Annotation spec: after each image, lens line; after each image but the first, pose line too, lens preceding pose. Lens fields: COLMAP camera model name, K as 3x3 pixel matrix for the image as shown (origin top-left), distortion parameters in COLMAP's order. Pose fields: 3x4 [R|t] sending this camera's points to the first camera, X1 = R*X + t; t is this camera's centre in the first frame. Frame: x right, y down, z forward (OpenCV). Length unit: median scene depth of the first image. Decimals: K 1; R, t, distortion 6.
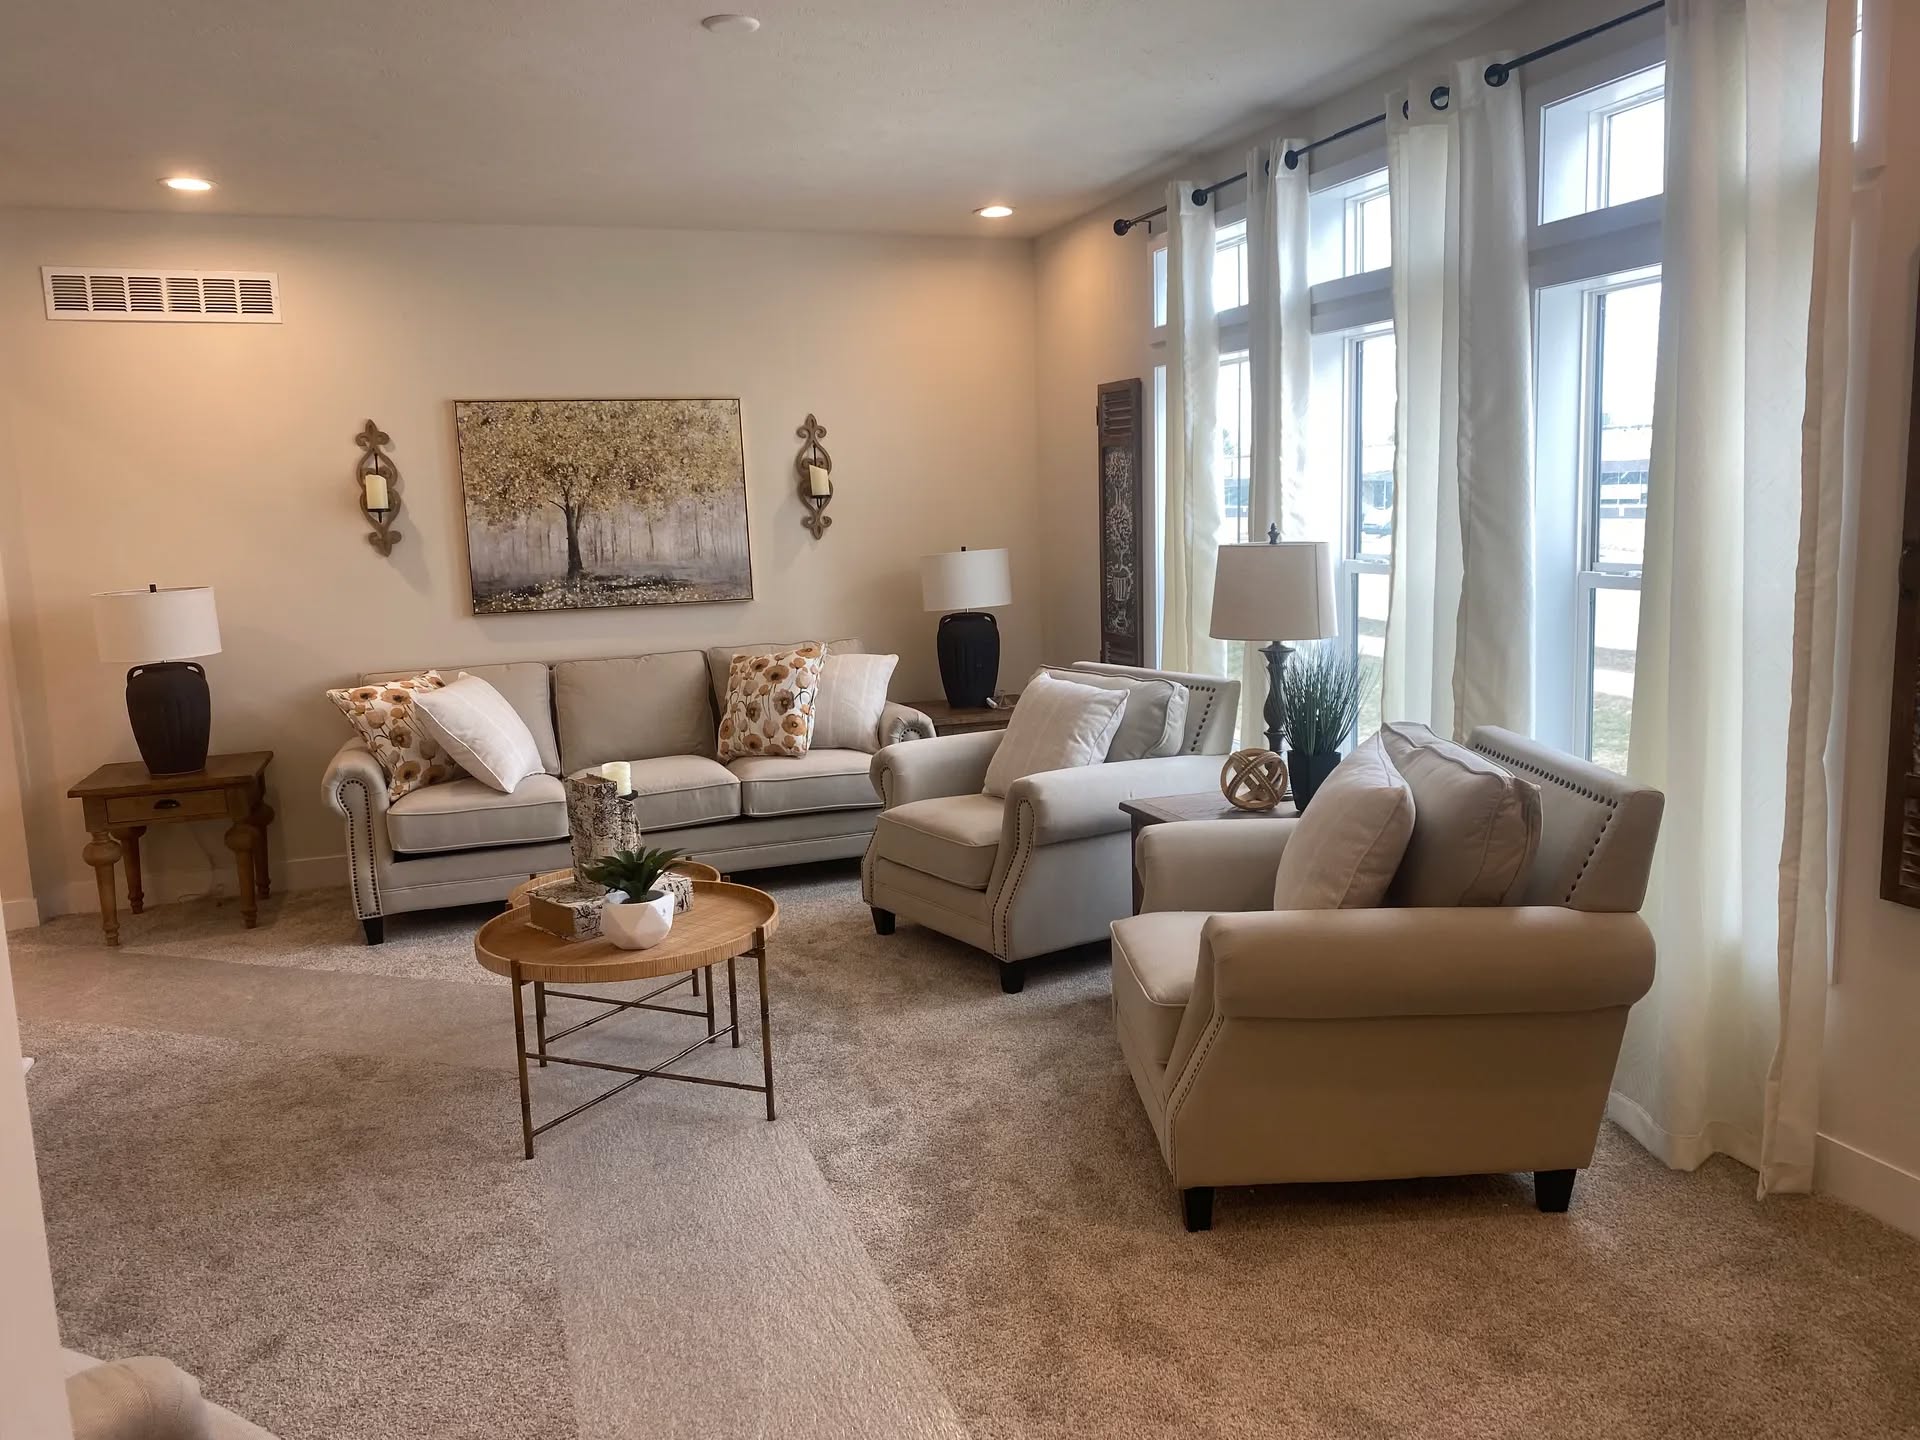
lens RADIAL K [[1493.9, 0, 967.8], [0, 1493.9, 710.4], [0, 0, 1]] dist [0.029436, 0.011215]
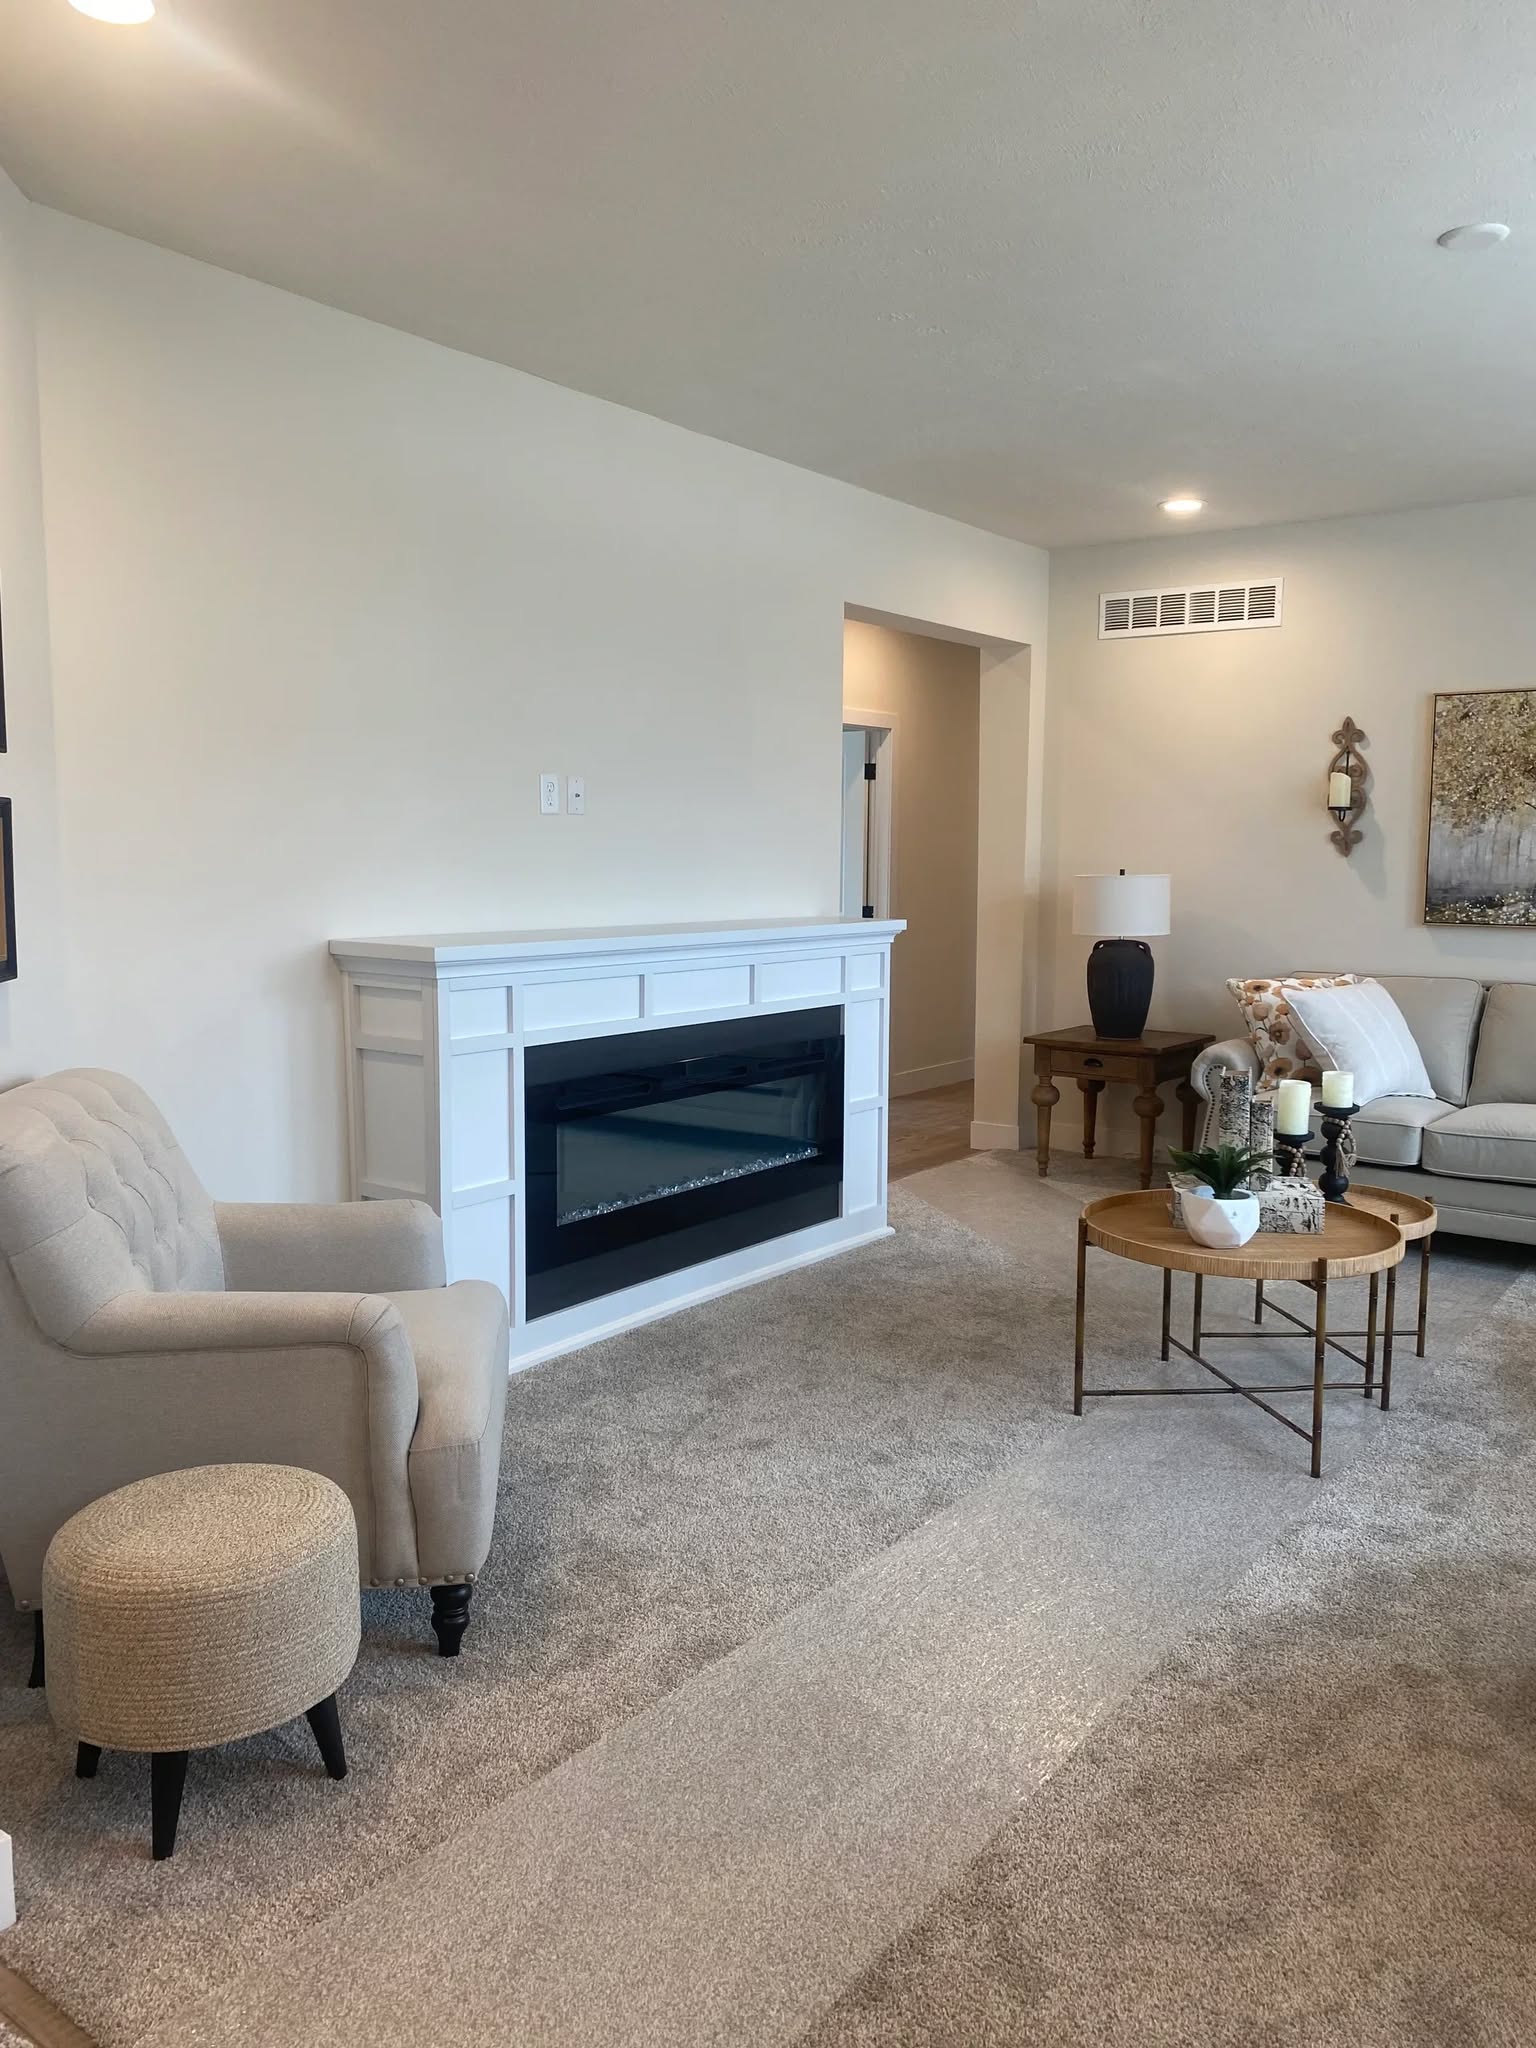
lens RADIAL K [[1593.5, 0, 777.7], [0, 1593.5, 1027.9], [0, 0, 1]] dist [0.029436, 0.011215]
pose [[0.557747, 0.133669, -0.819177, 0.296387], [-0.148747, 0.987066, 0.059789, 0.000759], [0.816574, 0.088503, 0.570416, 0.119154]]
